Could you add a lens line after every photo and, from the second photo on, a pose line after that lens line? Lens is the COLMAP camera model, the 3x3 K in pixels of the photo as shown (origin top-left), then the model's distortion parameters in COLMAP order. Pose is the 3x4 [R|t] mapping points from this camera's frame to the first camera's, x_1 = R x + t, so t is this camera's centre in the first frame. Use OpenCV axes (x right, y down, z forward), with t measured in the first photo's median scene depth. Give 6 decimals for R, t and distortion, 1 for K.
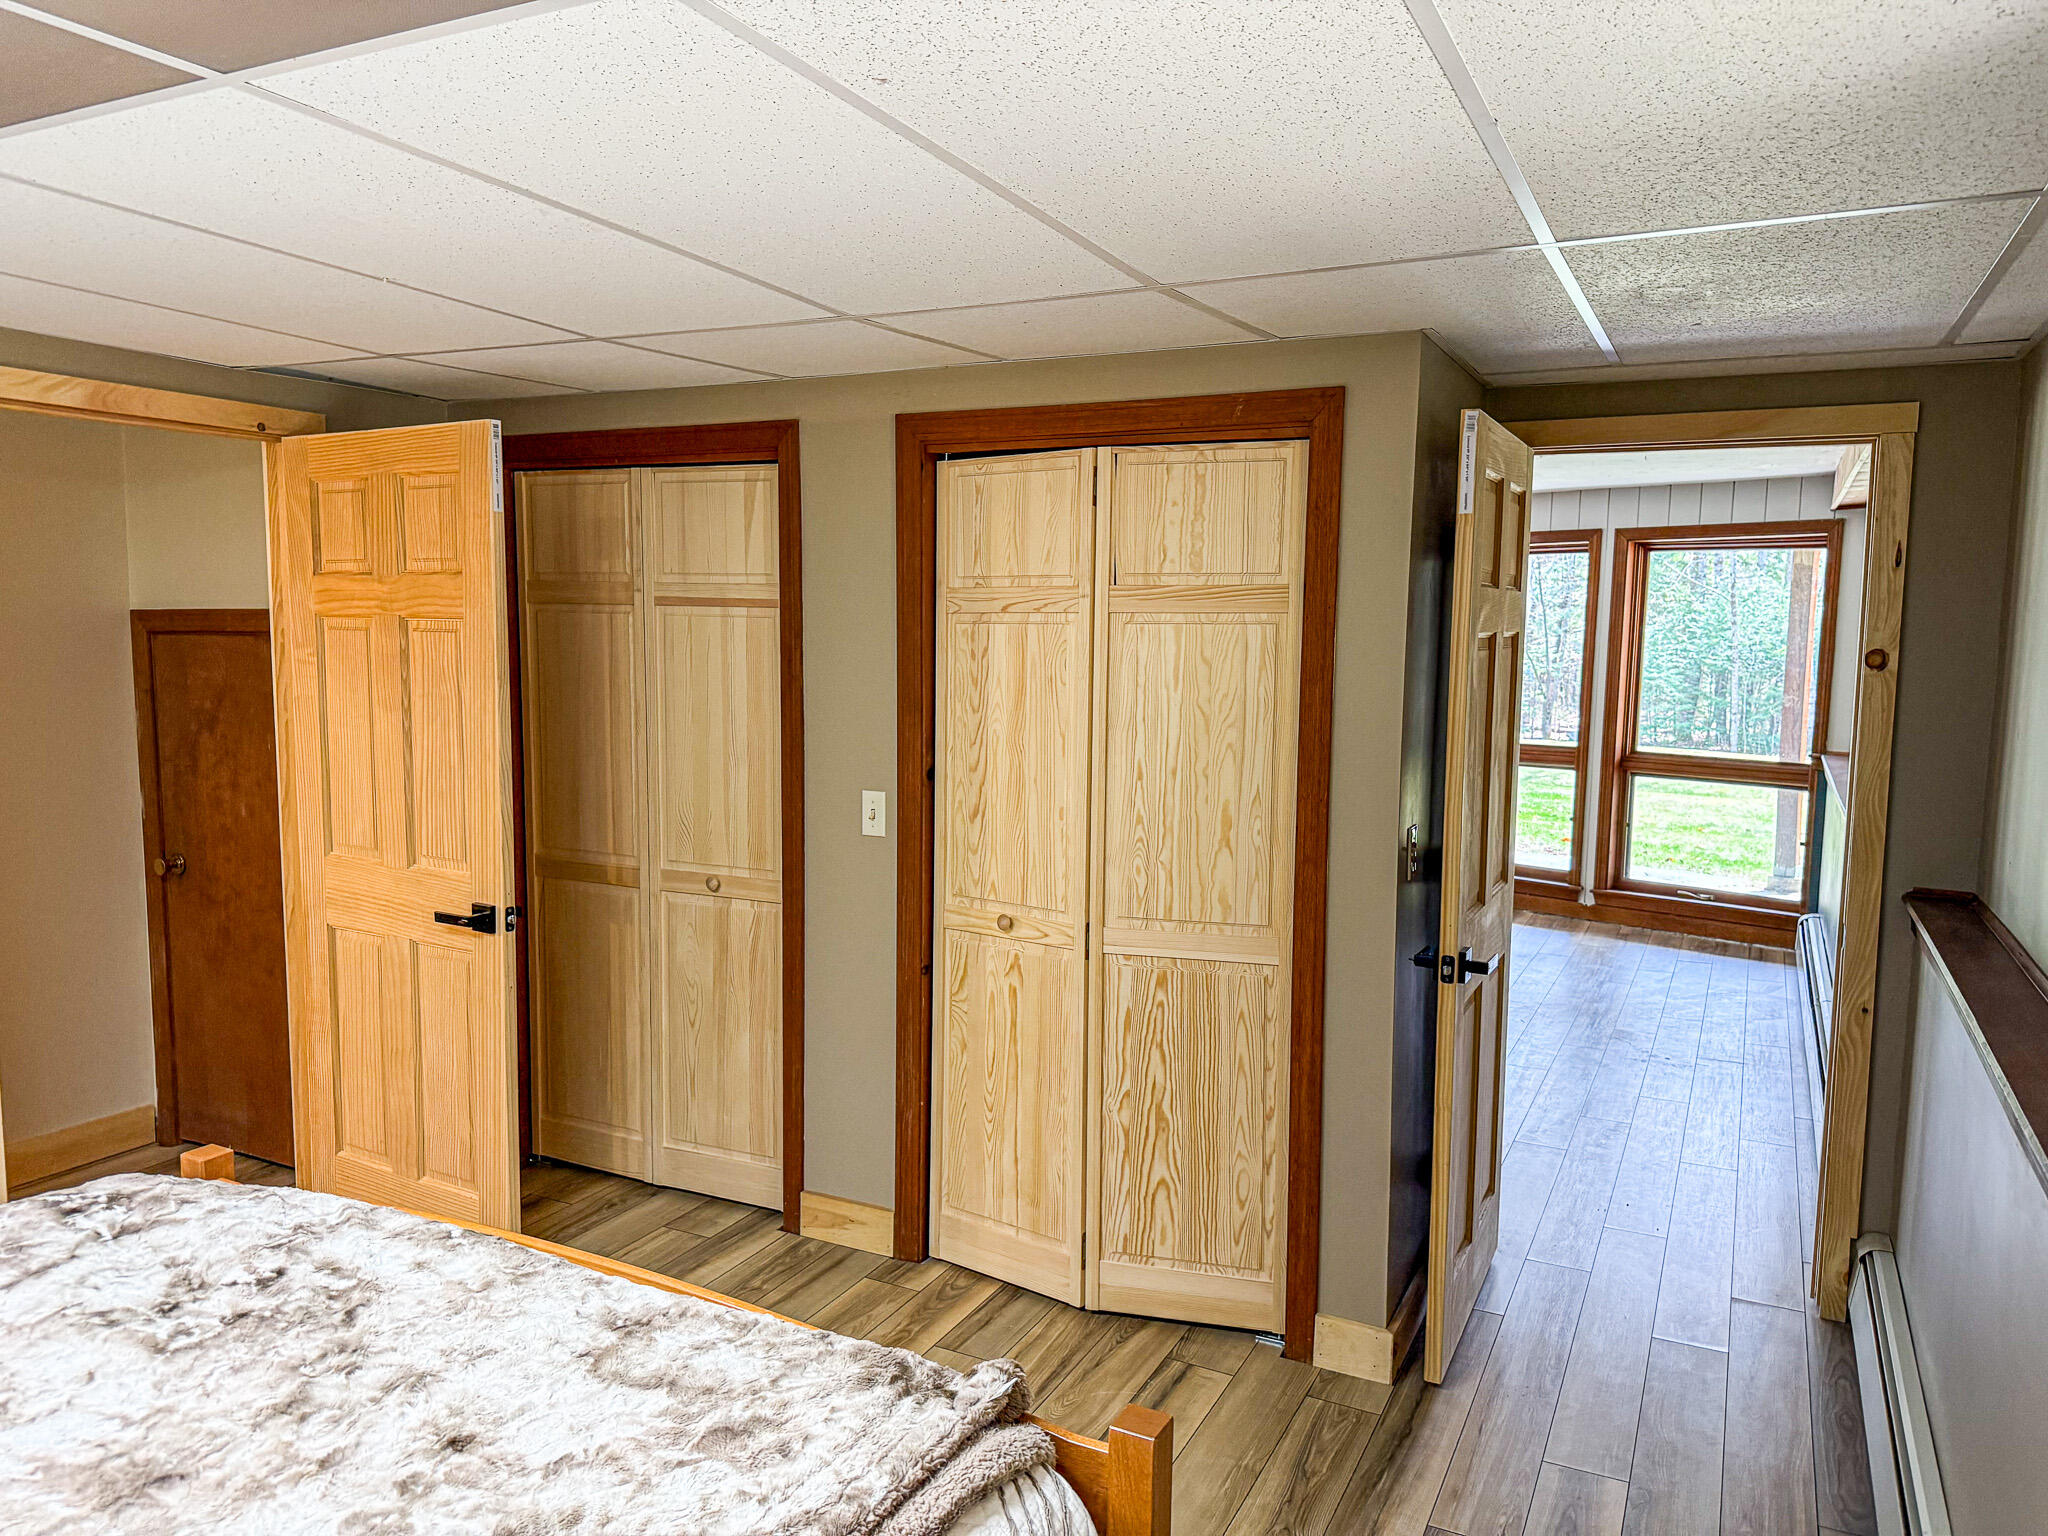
lens RADIAL K [[1439.8, 0, 1034.5], [0, 1439.8, 782.6], [0, 0, 1]] dist [0.069593, -0.086299]
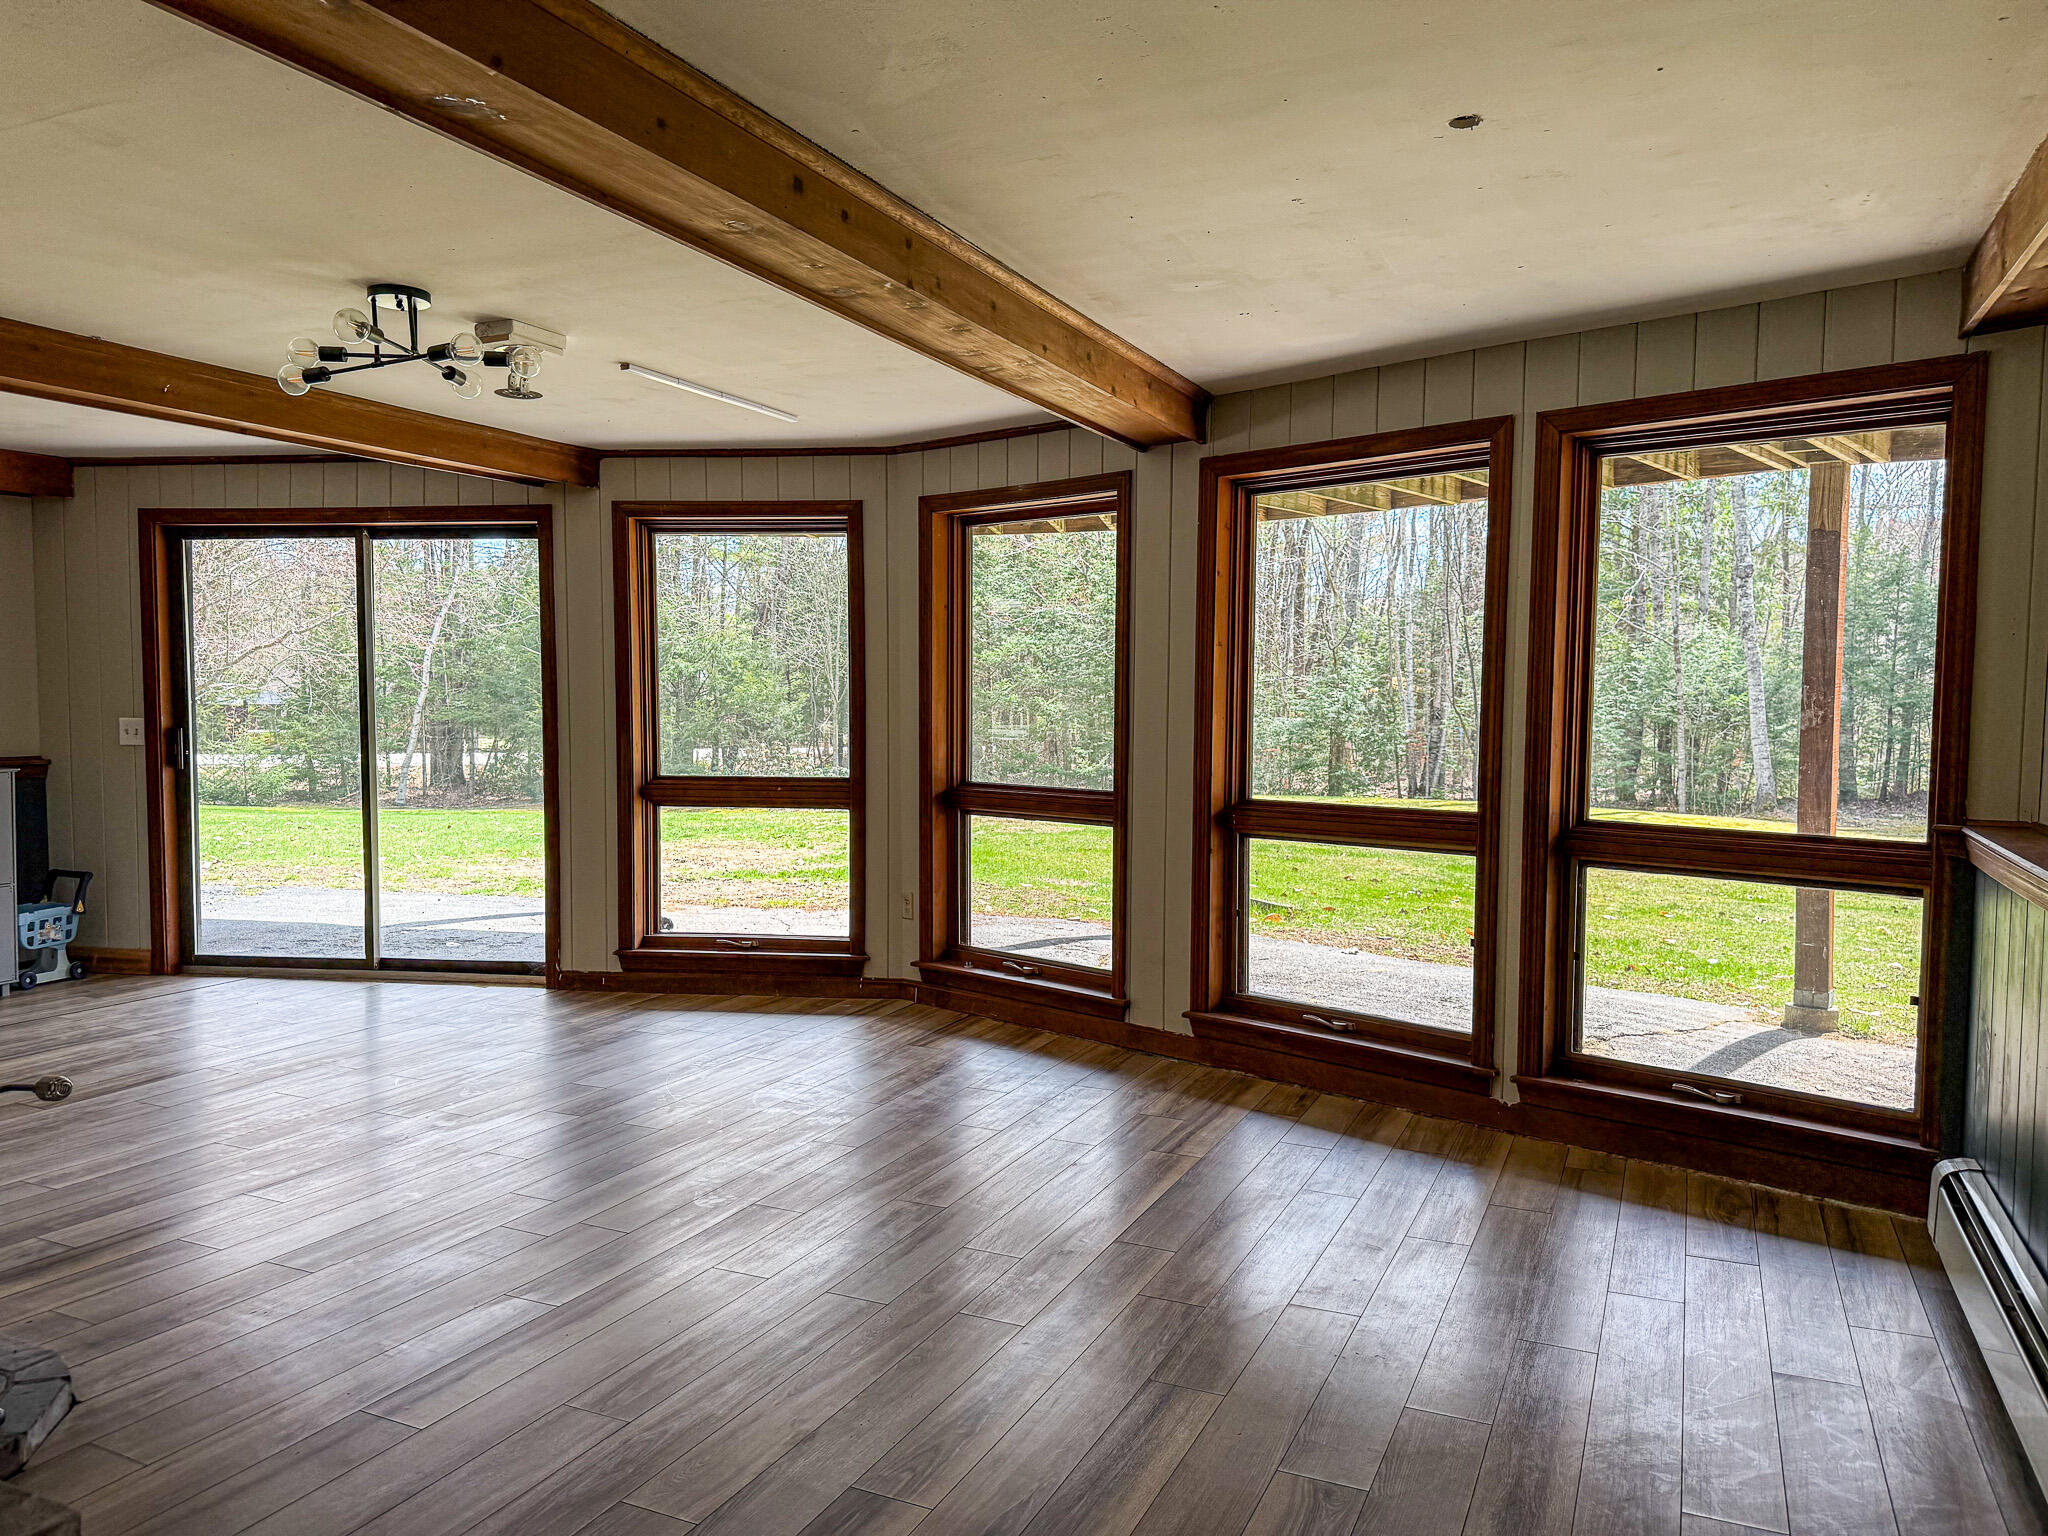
lens RADIAL K [[1439.8, 0, 1018.0], [0, 1439.8, 764.8], [0, 0, 1]] dist [0.069593, -0.086299]
pose [[0.999620, -0.005870, 0.026950, 0.183864], [0.007371, 0.998407, -0.055937, -0.012883], [-0.026579, 0.056114, 0.998071, 0.454694]]
